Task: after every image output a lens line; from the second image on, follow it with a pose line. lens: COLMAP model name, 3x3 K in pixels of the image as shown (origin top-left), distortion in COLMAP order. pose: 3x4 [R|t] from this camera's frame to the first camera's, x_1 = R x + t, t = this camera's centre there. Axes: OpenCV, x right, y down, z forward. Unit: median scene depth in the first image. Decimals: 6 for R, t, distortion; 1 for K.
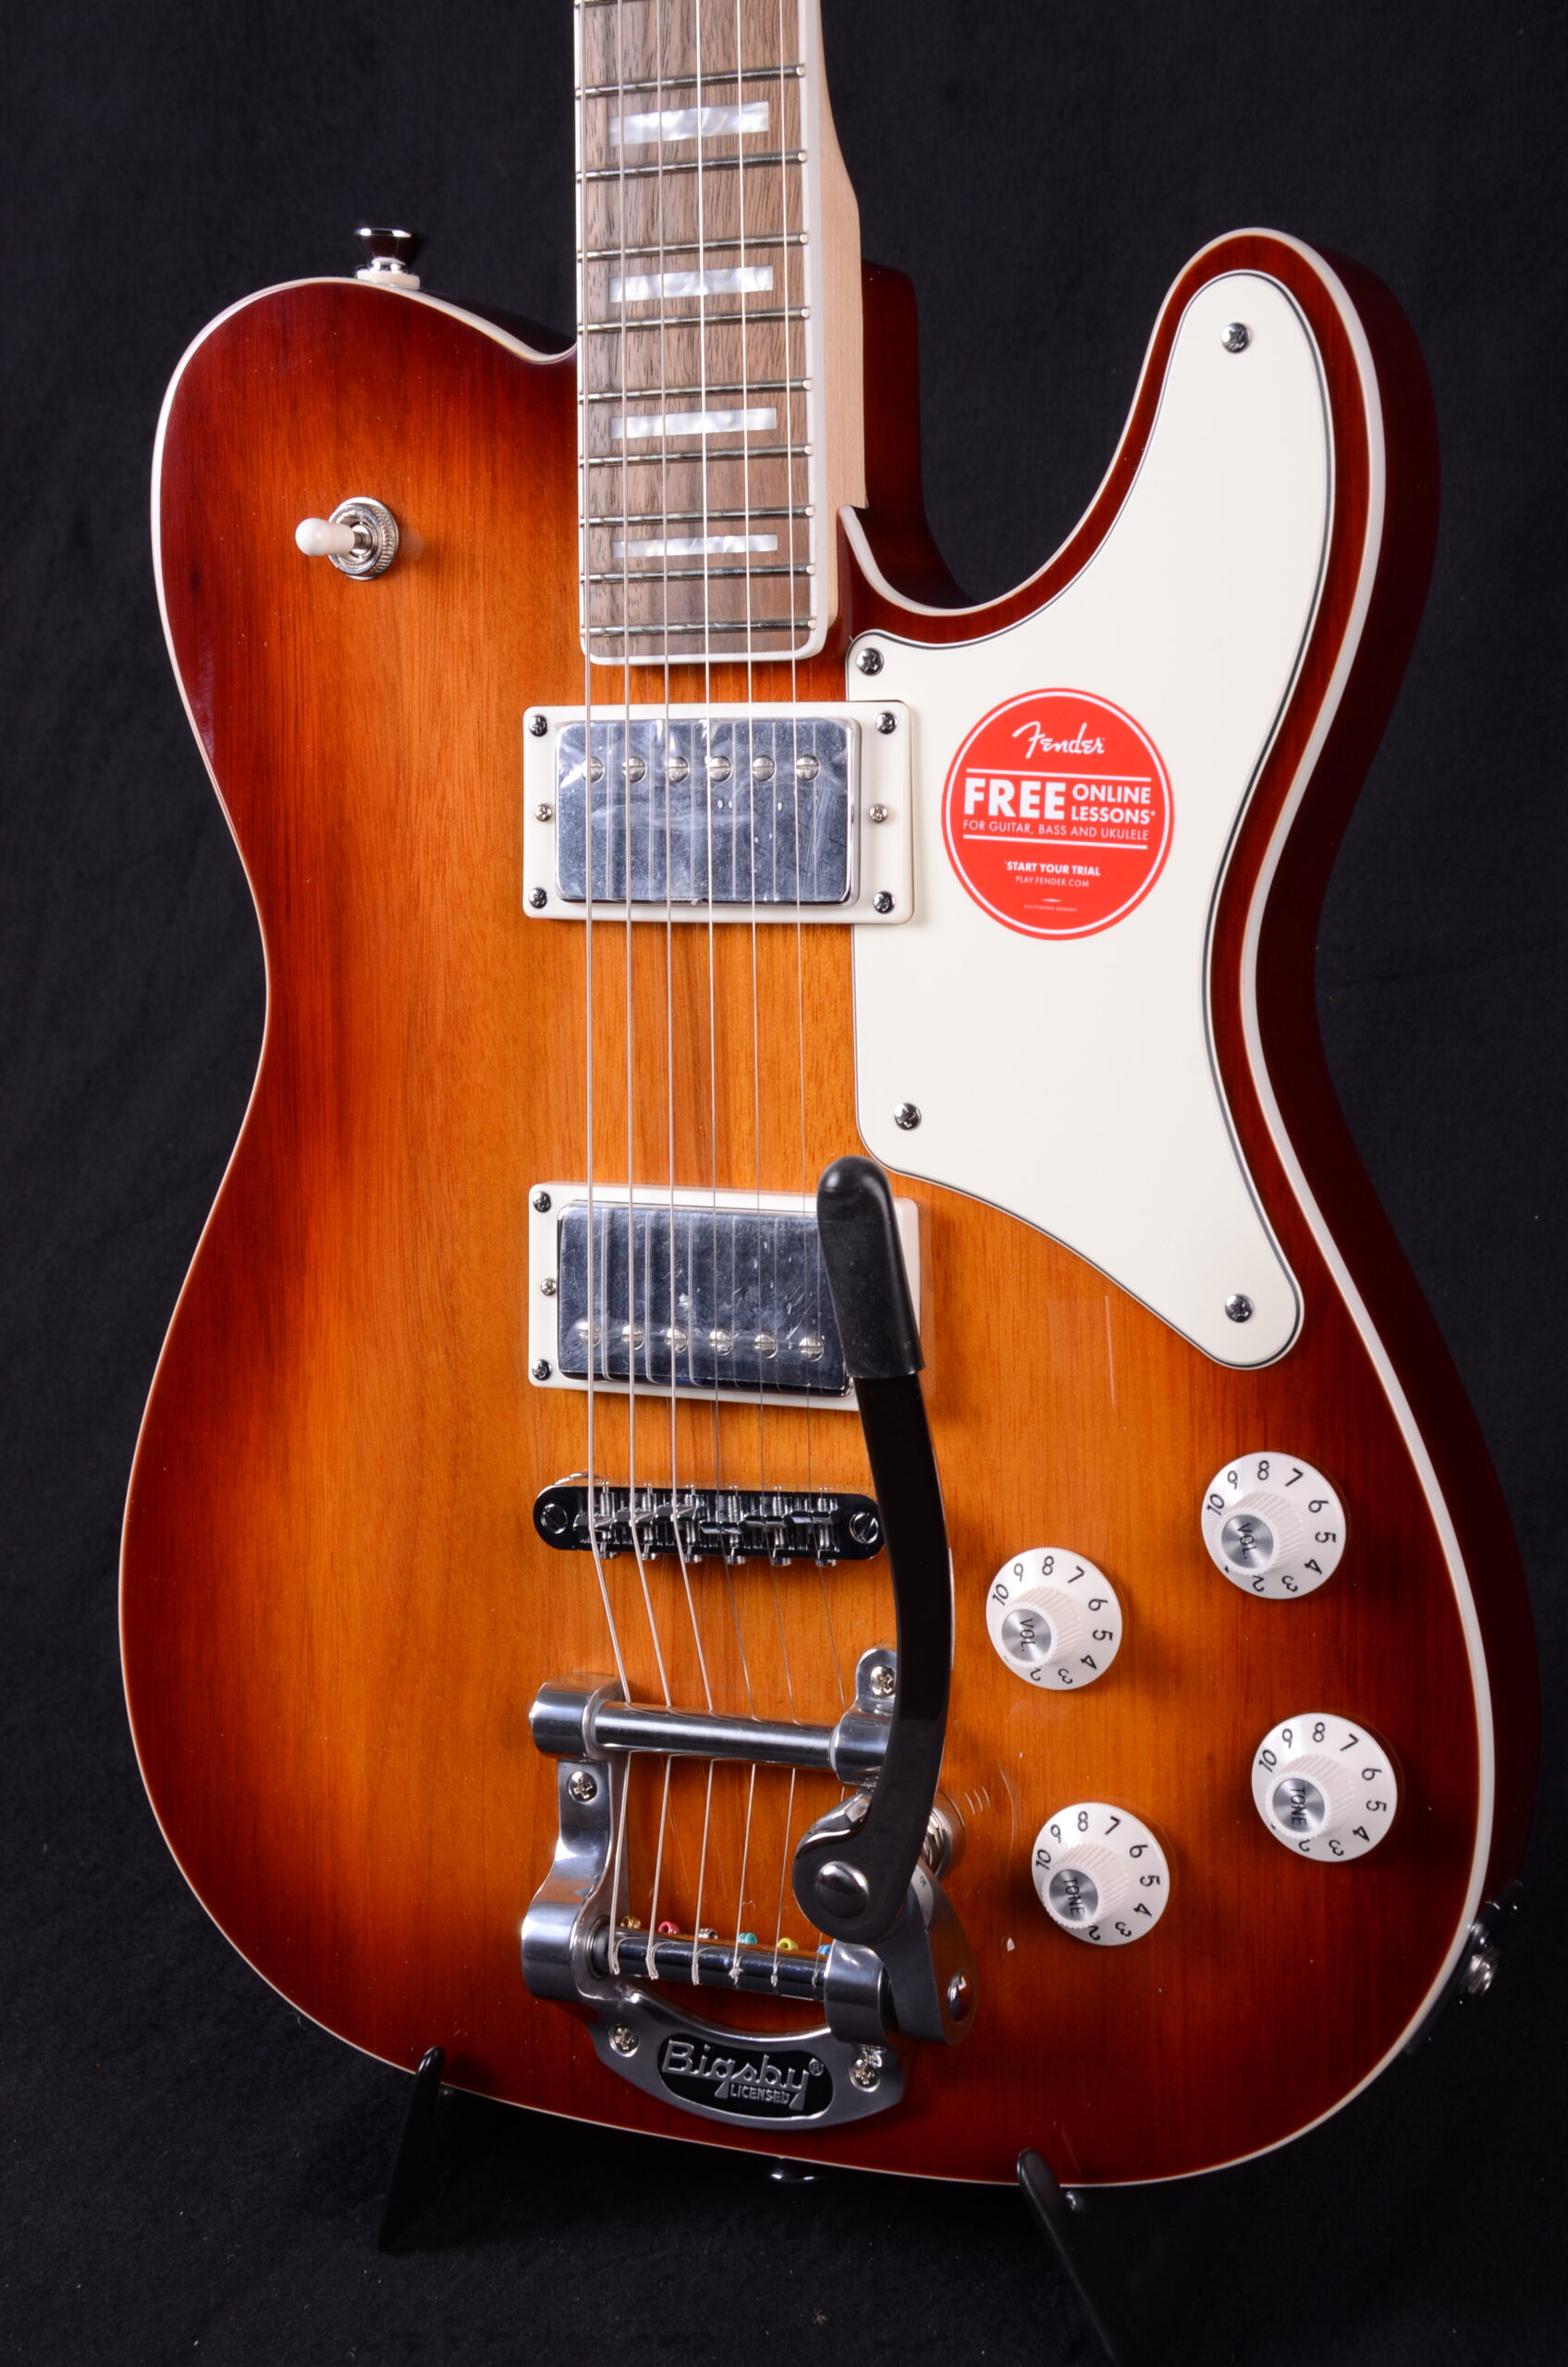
lens RADIAL K [[3729.1, 0, 790.7], [0, 3729.1, 1214.9], [0, 0, 1]] dist [0.158472, 0.194979]
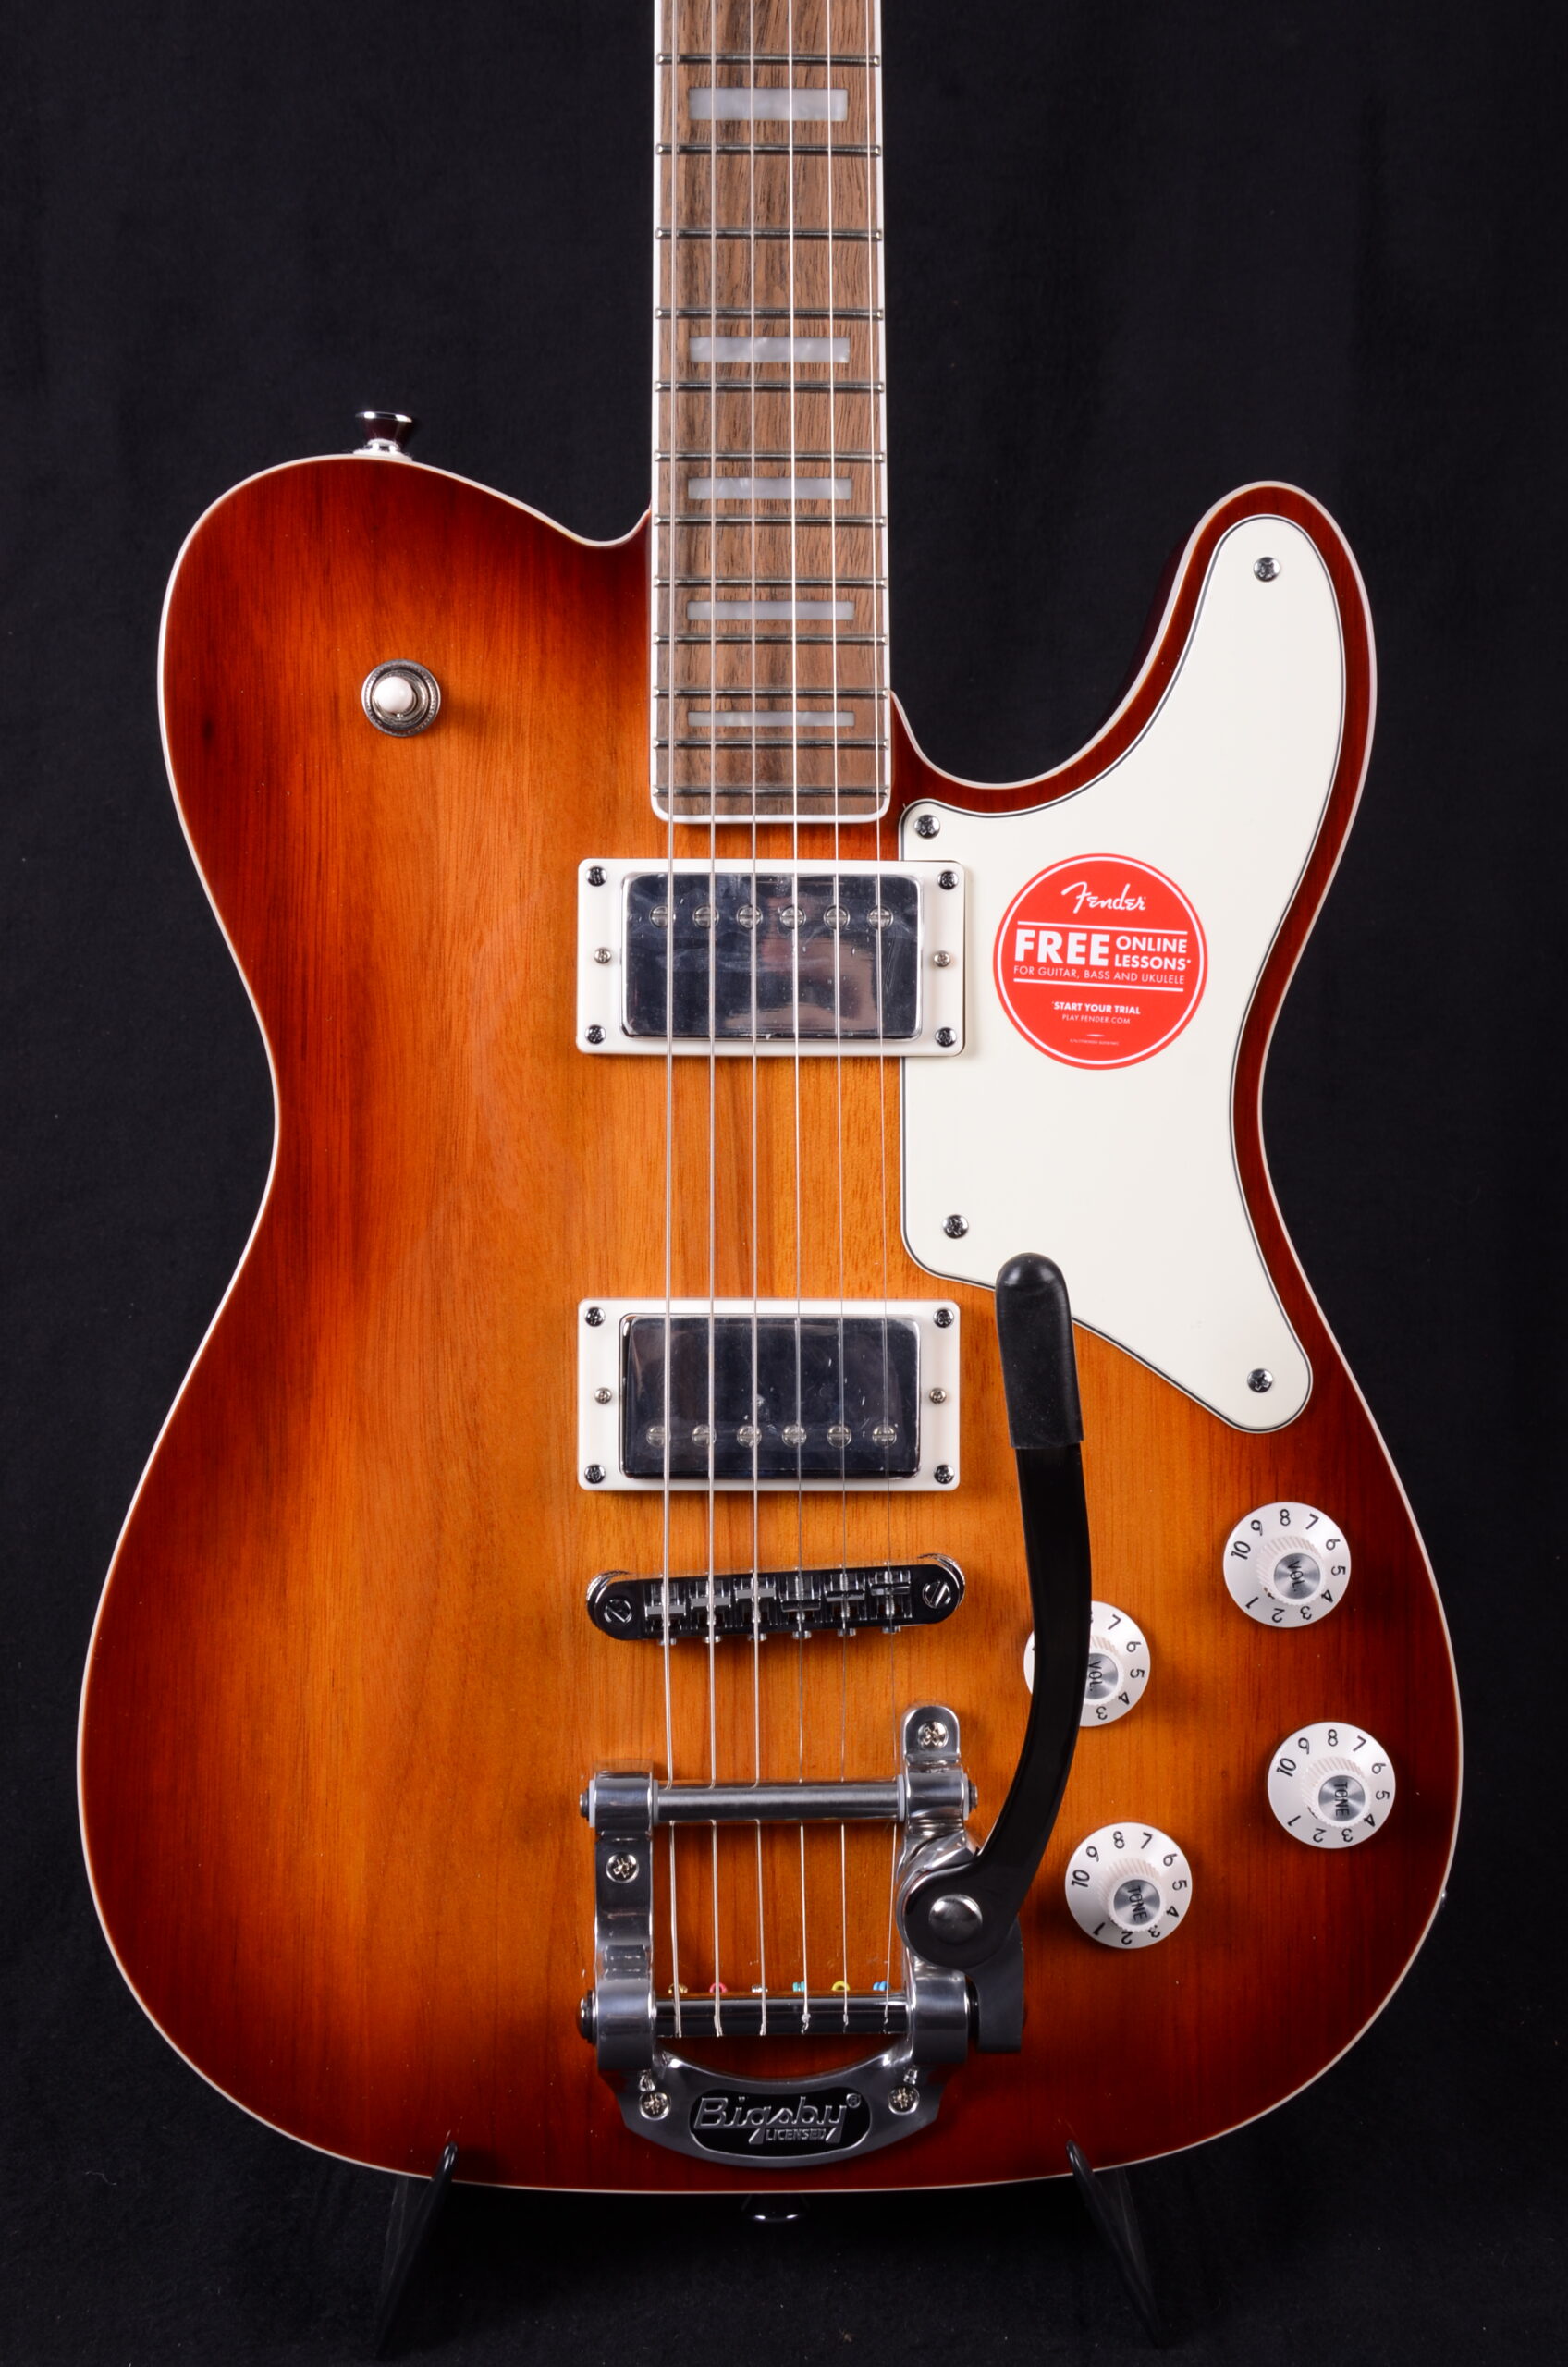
lens RADIAL K [[3729.1, 0, 790.7], [0, 3729.1, 1214.9], [0, 0, 1]] dist [0.158472, 0.194979]
pose [[0.882819, -0.014046, 0.469503, -0.526704], [0.043455, 0.997708, -0.051863, 0.025799], [-0.467699, 0.066188, 0.881406, 0.025693]]
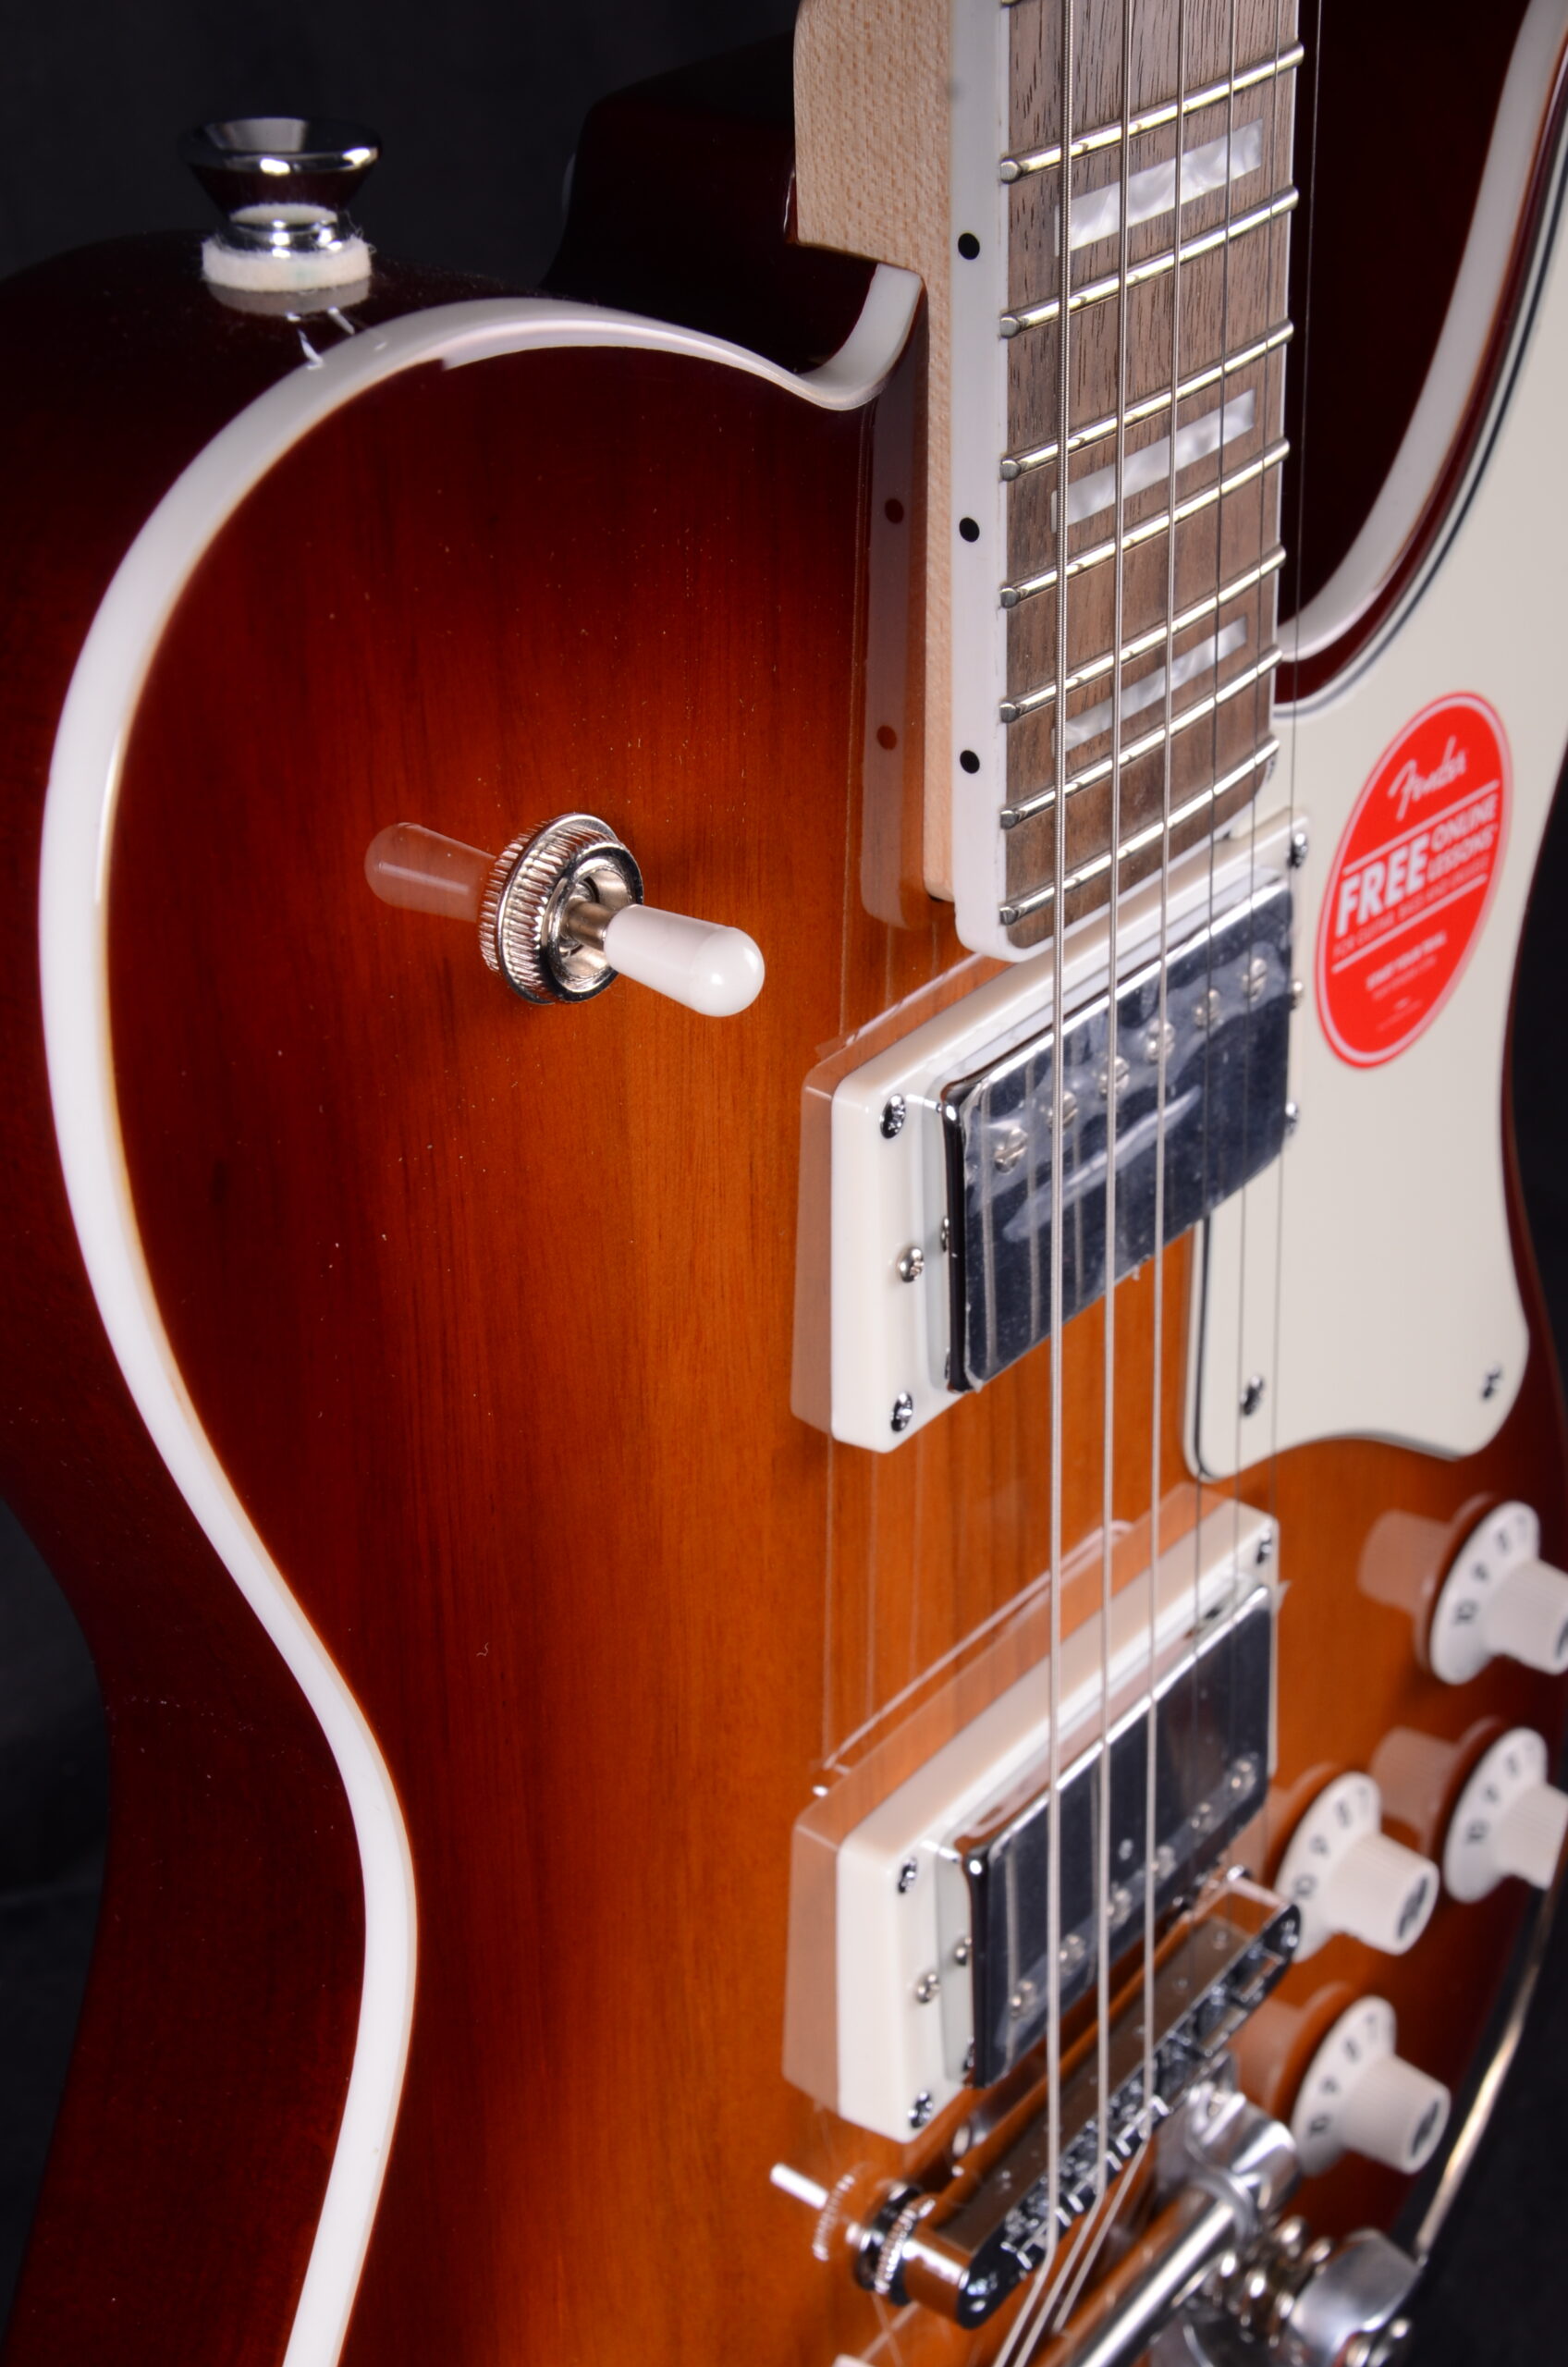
lens RADIAL K [[3599.6, 0, 784.0], [0, 3599.6, 1183.5], [0, 0, 1]] dist [0.003548, 0.021025]
pose [[0.207789, -0.485143, 0.849388, -0.473819], [0.134317, 0.874267, 0.466494, -0.344178], [-0.968908, 0.017155, 0.246826, 0.896614]]
